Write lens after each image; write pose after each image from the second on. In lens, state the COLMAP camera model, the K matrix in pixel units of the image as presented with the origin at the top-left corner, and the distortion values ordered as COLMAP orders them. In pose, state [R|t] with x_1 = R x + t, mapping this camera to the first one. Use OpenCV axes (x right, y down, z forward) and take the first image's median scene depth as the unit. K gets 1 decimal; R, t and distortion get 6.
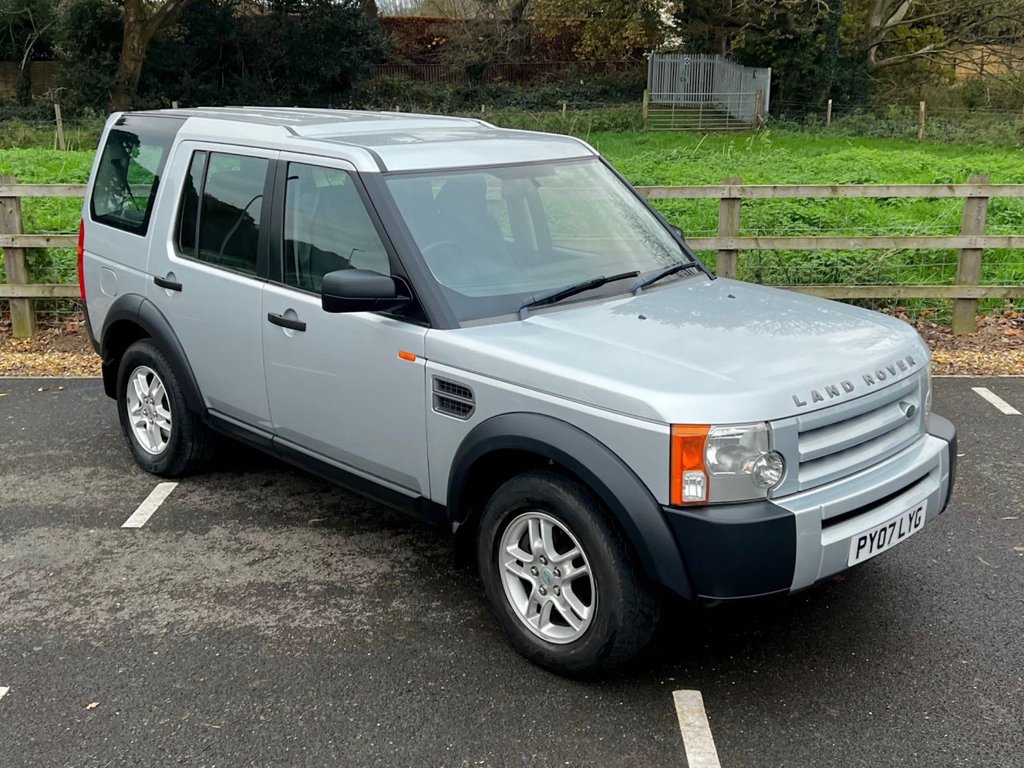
lens RADIAL K [[1153.0, 0, 505.7], [0, 1153.0, 365.5], [0, 0, 1]] dist [0.128578, -0.285676]
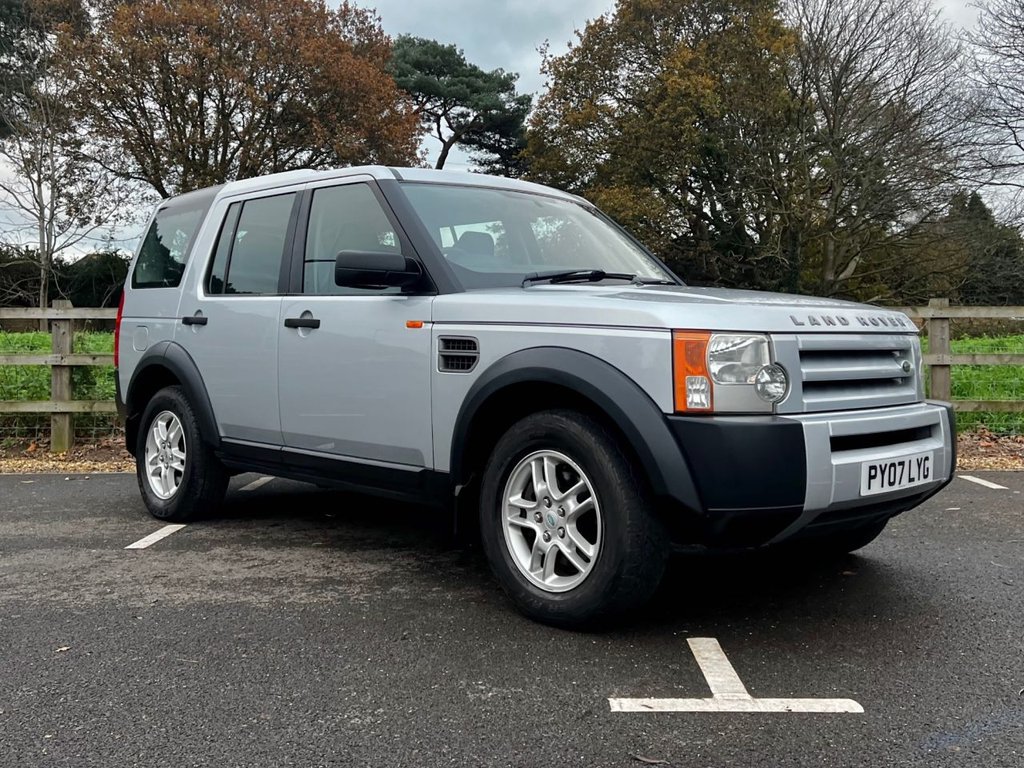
lens RADIAL K [[1024.3, 0, 516.9], [0, 1024.3, 284.2], [0, 0, 1]] dist [0.070790, -0.113961]
pose [[1.000000, 0.000136, 0.000635, 0.005667], [0.000062, 0.953714, -0.300715, 0.219055], [-0.000647, 0.300715, 0.953714, 0.106091]]
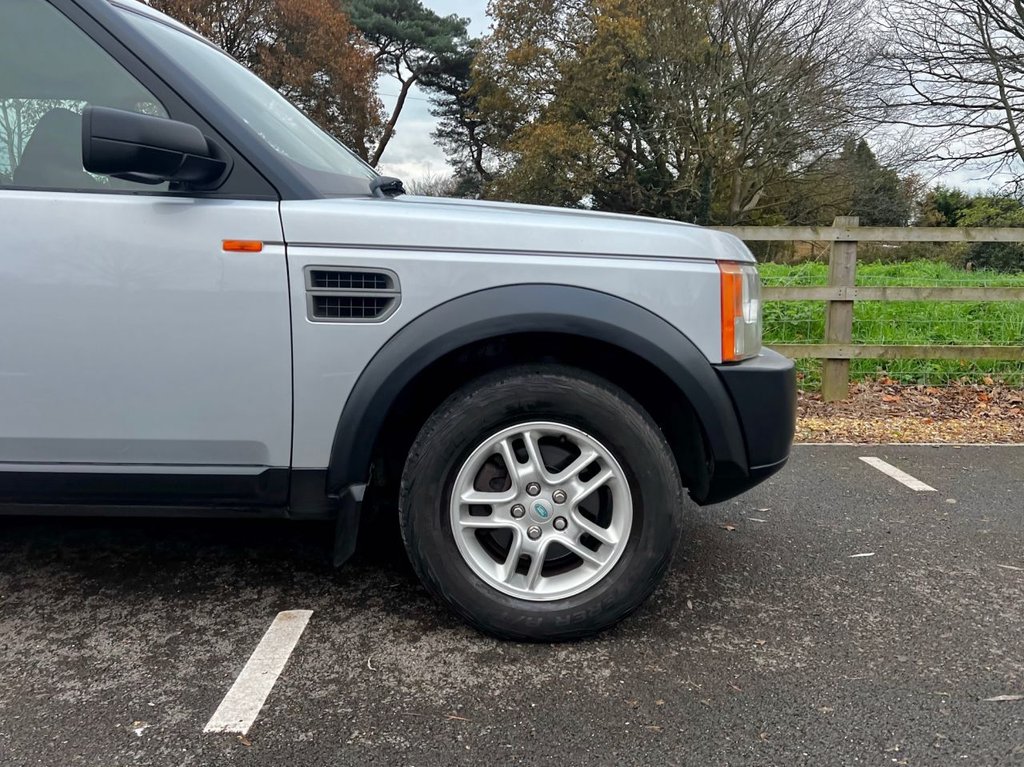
lens RADIAL K [[815.4, 0, 509.8], [0, 815.4, 352.6], [0, 0, 1]] dist [0.054763, -0.063617]
pose [[0.999594, 0.008129, 0.027293, 0.252689], [-0.004281, 0.990396, -0.138195, 0.043419], [-0.028155, 0.138022, 0.990029, 0.756096]]
